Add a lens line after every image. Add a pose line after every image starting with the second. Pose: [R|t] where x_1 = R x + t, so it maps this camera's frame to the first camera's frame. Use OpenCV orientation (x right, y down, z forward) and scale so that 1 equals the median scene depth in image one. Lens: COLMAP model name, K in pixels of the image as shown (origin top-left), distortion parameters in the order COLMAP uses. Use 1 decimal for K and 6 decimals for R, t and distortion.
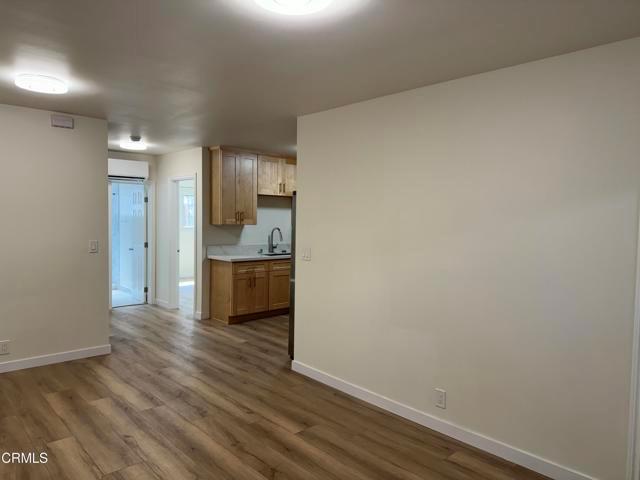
lens RADIAL K [[454.5, 0, 316.3], [0, 454.5, 238.8], [0, 0, 1]] dist [-0.005037, -0.005702]
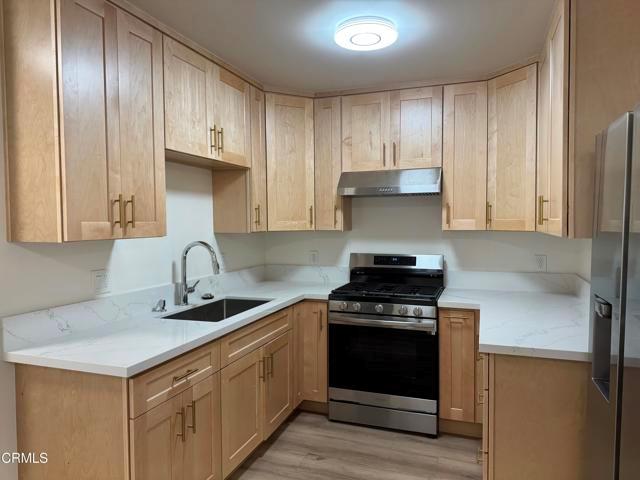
lens RADIAL K [[454.5, 0, 324.1], [0, 454.5, 241.3], [0, 0, 1]] dist [-0.005037, -0.005702]
pose [[0.890510, -0.046890, 0.452541, -0.182779], [0.048454, 0.998792, 0.008141, -0.024544], [-0.452376, 0.014678, 0.891706, 0.642653]]
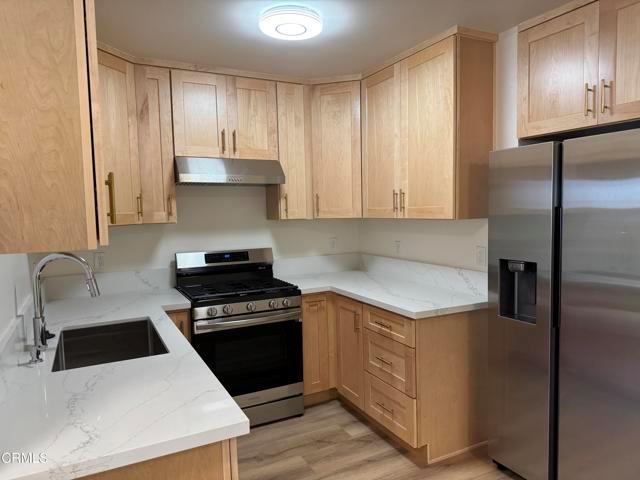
lens RADIAL K [[454.5, 0, 322.2], [0, 454.5, 240.7], [0, 0, 1]] dist [-0.005037, -0.005702]
pose [[0.279476, -0.091681, 0.955766, -0.340174], [0.076586, 0.994388, 0.072991, -0.037939], [-0.957094, 0.052799, 0.284929, 0.855435]]
